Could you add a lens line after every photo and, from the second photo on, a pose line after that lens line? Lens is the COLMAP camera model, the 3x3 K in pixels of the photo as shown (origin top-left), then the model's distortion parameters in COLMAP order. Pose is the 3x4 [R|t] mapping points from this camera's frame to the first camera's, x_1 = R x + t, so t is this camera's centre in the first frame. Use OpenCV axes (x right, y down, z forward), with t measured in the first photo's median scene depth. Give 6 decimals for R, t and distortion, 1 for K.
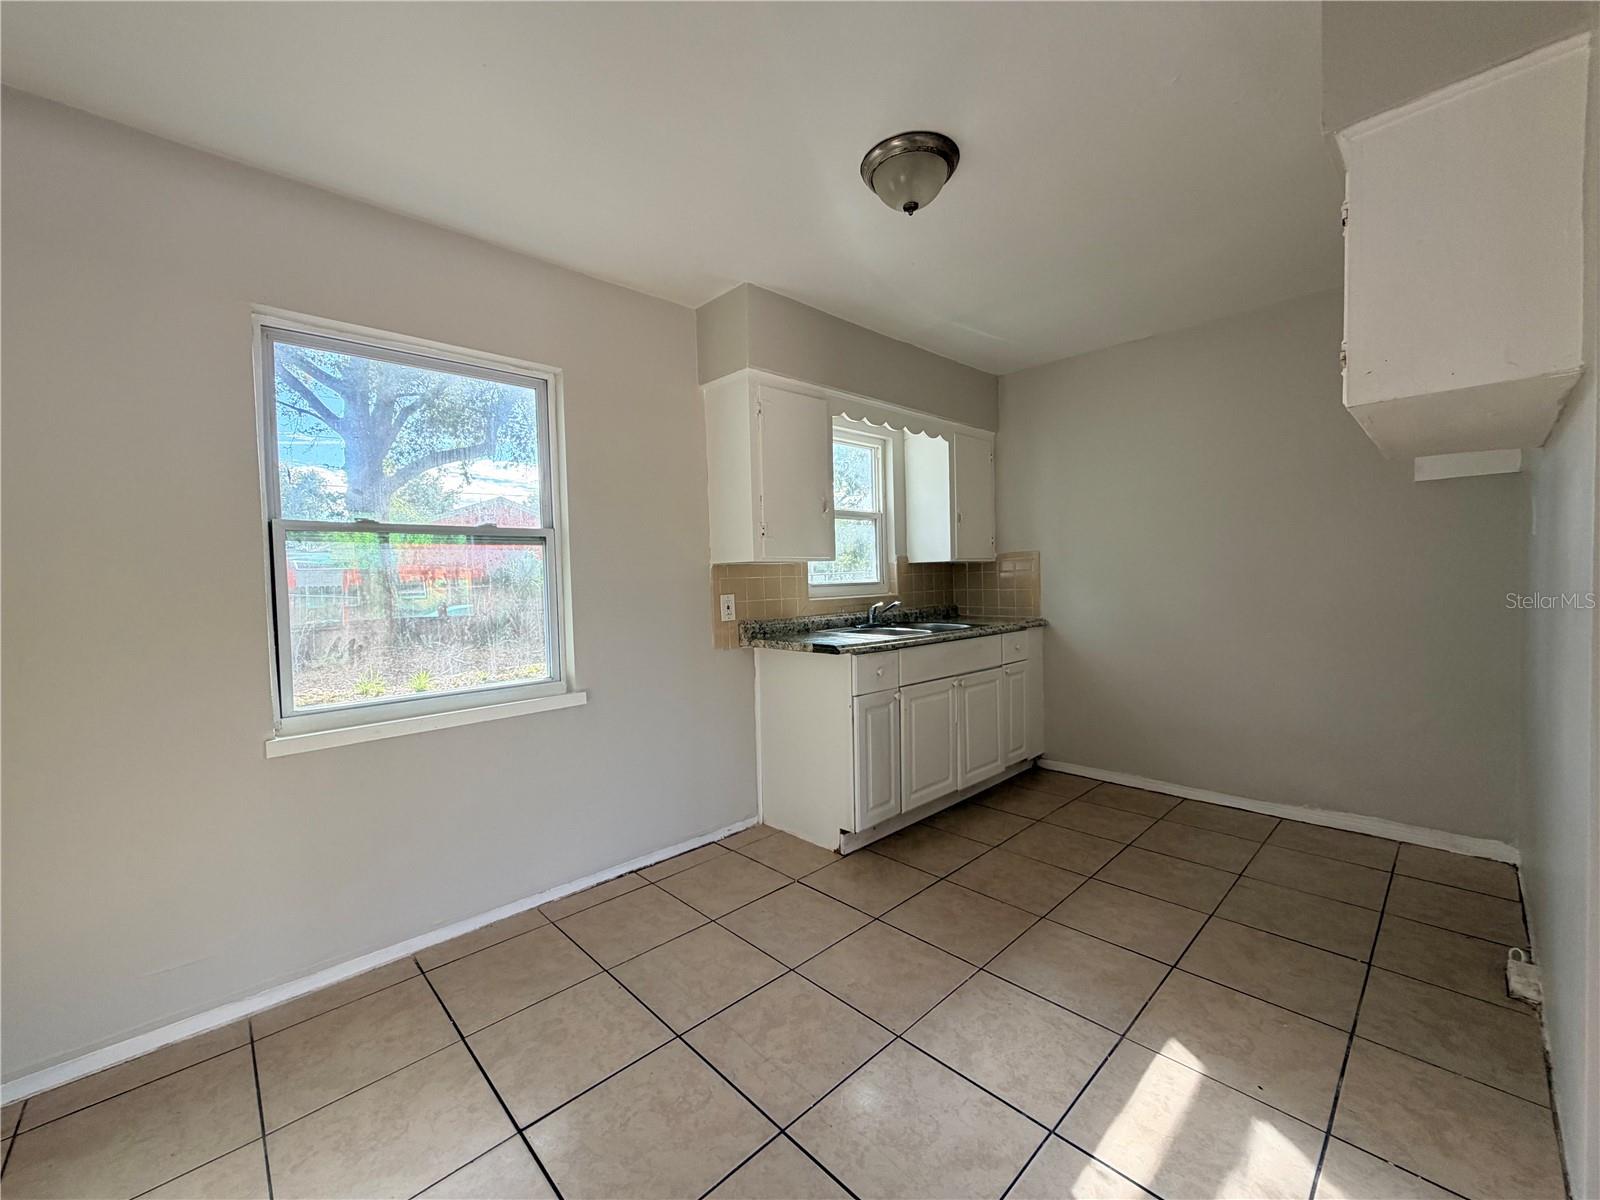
lens RADIAL K [[638.3, 0, 796.5], [0, 638.3, 599.8], [0, 0, 1]] dist [-0.000698, -0.000007]
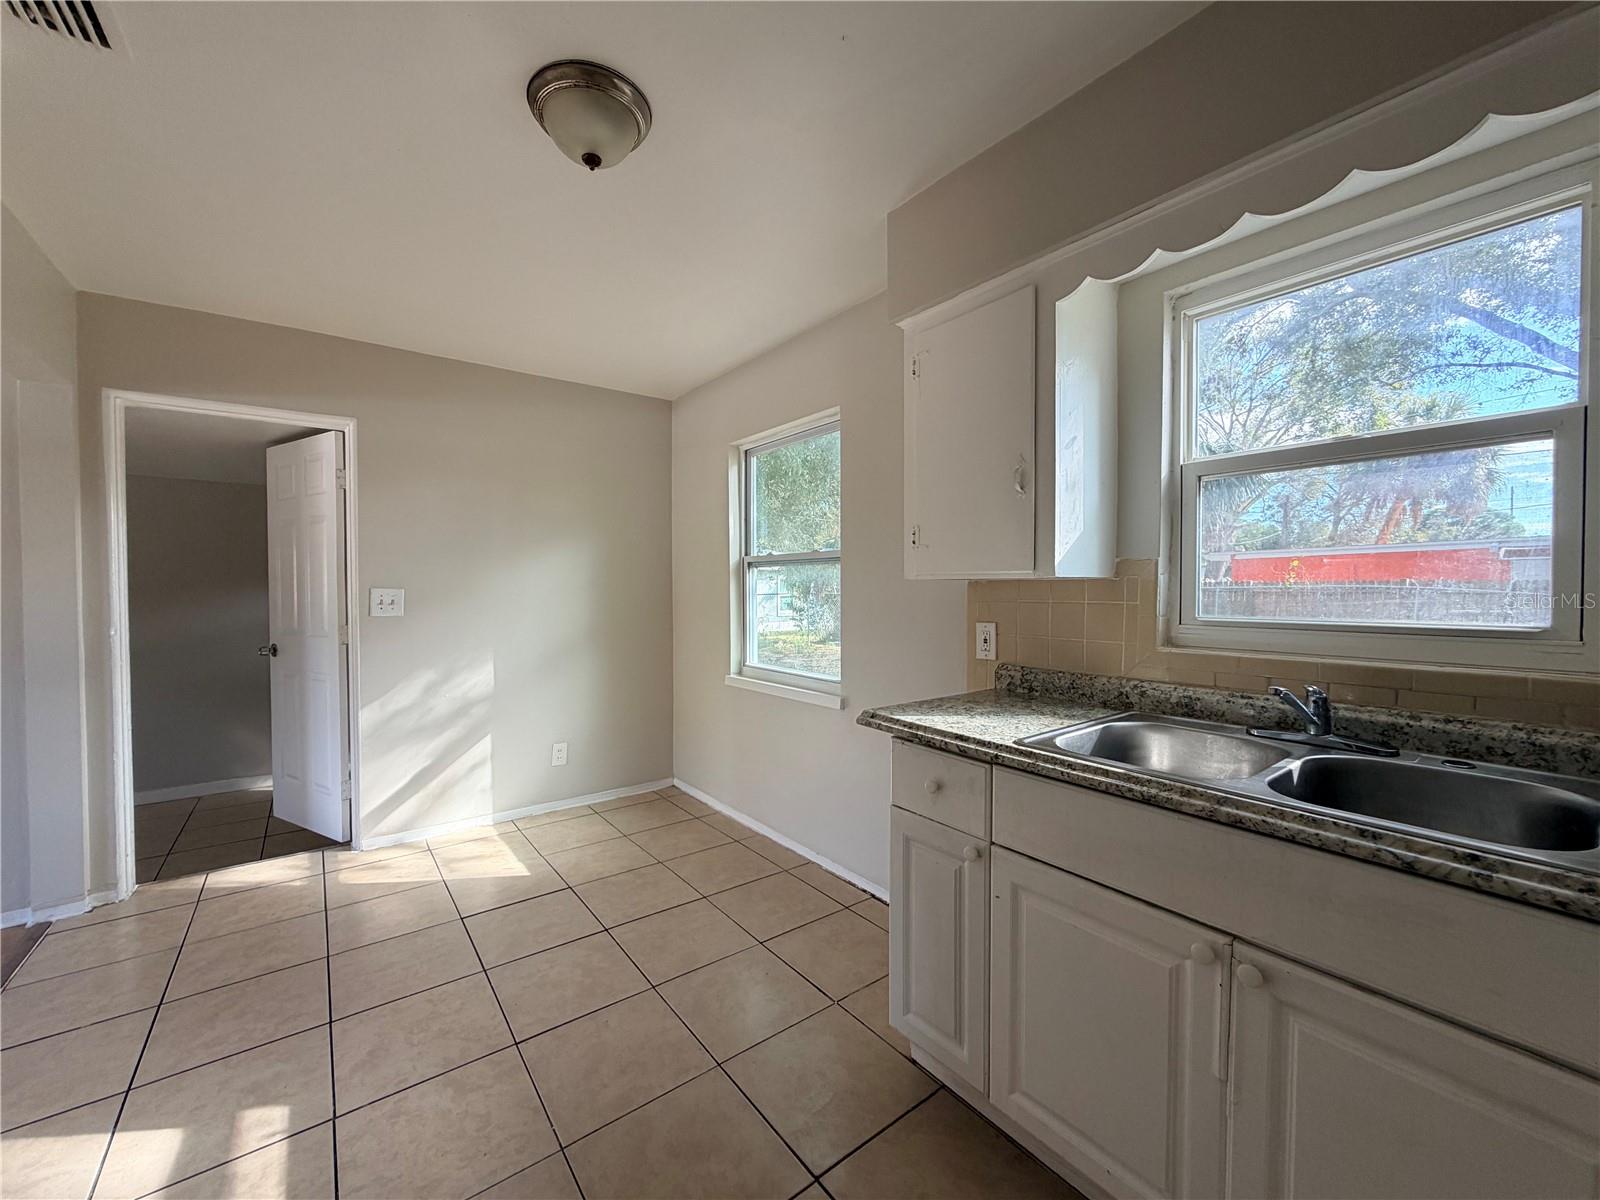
lens RADIAL K [[638.3, 0, 796.4], [0, 638.3, 599.9], [0, 0, 1]] dist [-0.000698, -0.000007]
pose [[-0.112582, 0.050751, -0.992345, 0.764150], [-0.026544, 0.998185, 0.054061, -0.081808], [0.993288, 0.032428, -0.111031, 1.059261]]
